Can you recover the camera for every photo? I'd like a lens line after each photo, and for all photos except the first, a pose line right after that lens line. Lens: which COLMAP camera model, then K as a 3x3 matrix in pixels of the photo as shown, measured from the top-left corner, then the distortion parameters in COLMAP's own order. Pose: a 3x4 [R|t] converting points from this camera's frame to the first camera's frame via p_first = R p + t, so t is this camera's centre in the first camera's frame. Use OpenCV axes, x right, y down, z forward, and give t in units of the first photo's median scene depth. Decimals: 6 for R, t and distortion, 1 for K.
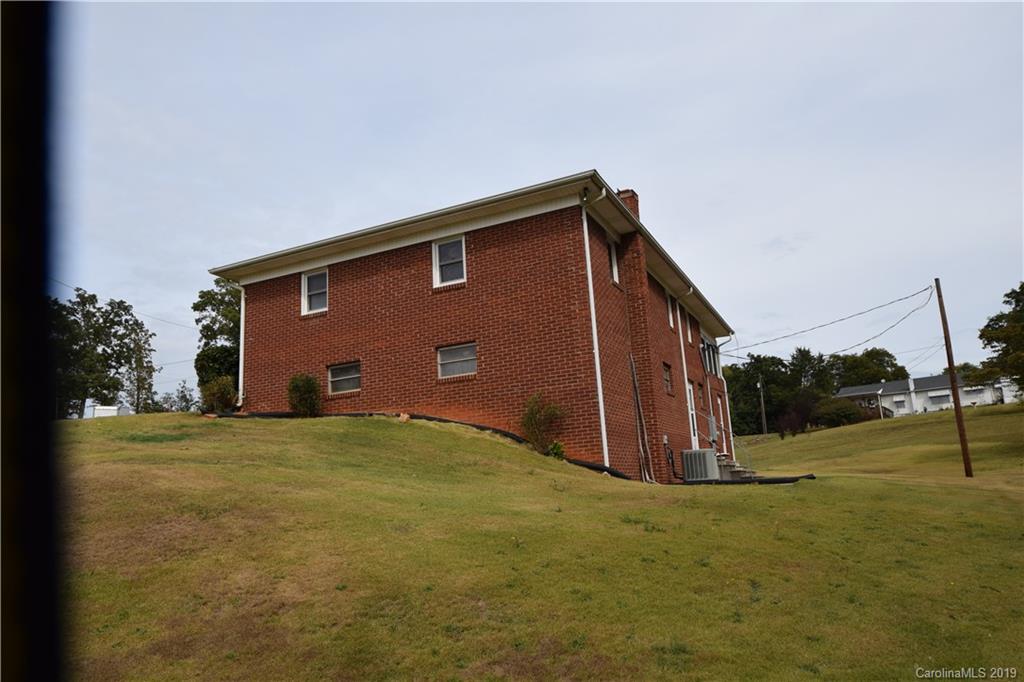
lens RADIAL K [[743.3, 0, 506.7], [0, 743.3, 336.8], [0, 0, 1]] dist [0.047577, -0.005261]
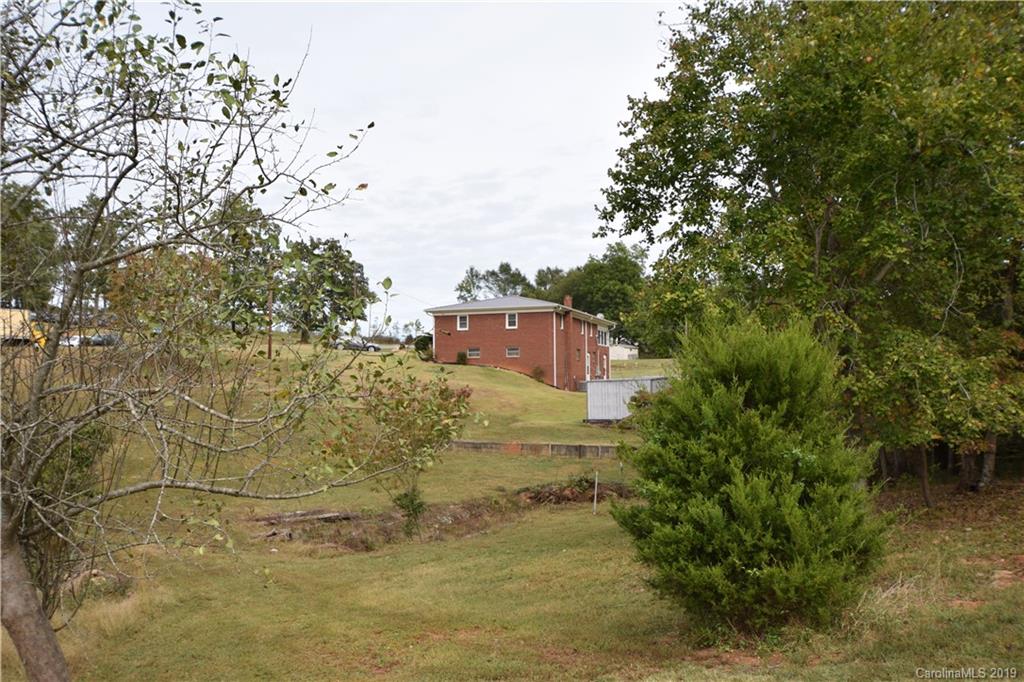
lens RADIAL K [[963.0, 0, 506.5], [0, 963.0, 336.7], [0, 0, 1]] dist [0.085591, 0.000000]
pose [[0.992885, 0.062507, 0.101347, -0.092948], [-0.075726, 0.988309, 0.132326, -0.104702], [-0.091891, -0.139060, 0.986011, -0.562030]]
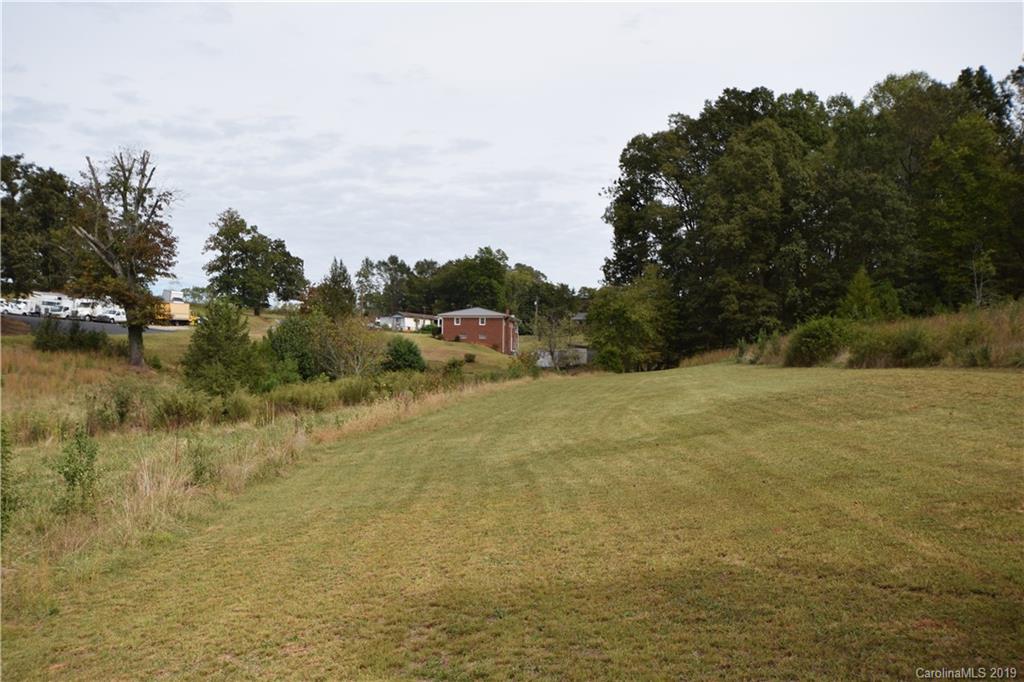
lens RADIAL K [[963.0, 0, 501.2], [0, 963.0, 333.1], [0, 0, 1]] dist [0.085591, 0.000000]
pose [[0.956693, 0.081341, 0.279502, -0.420642], [-0.125469, 0.981622, 0.143789, -0.228281], [-0.262670, -0.172631, 0.949317, -1.320235]]
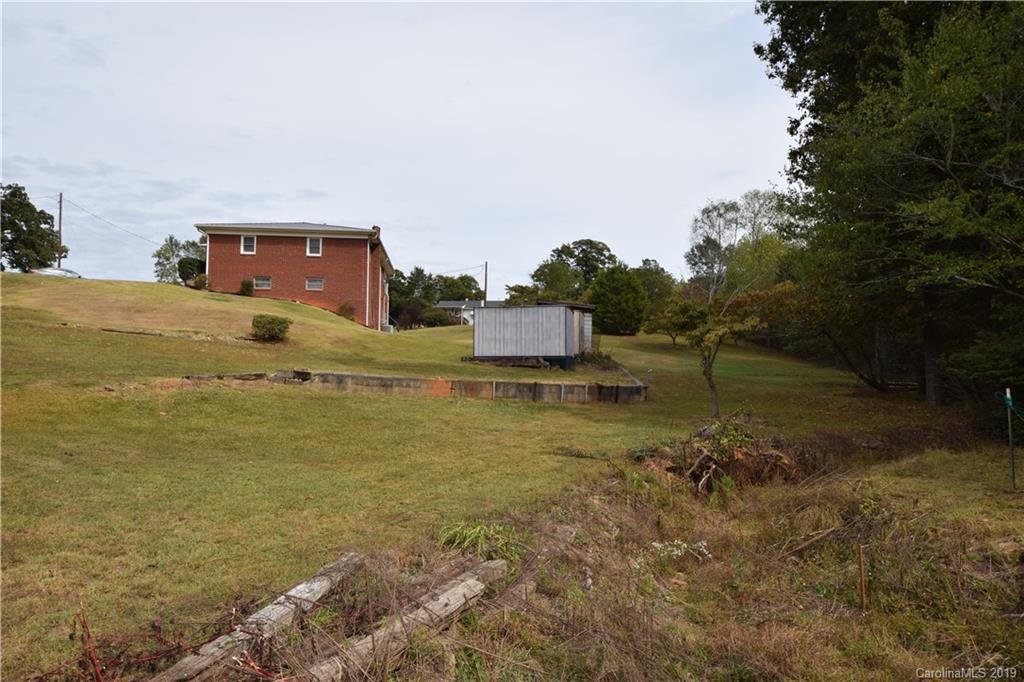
lens RADIAL K [[743.3, 0, 522.1], [0, 743.3, 332.7], [0, 0, 1]] dist [0.047577, -0.005261]
pose [[0.856168, 0.100626, 0.506804, -0.138848], [-0.169759, 0.981185, 0.091967, -0.030823], [-0.488014, -0.164773, 0.857142, -0.314739]]
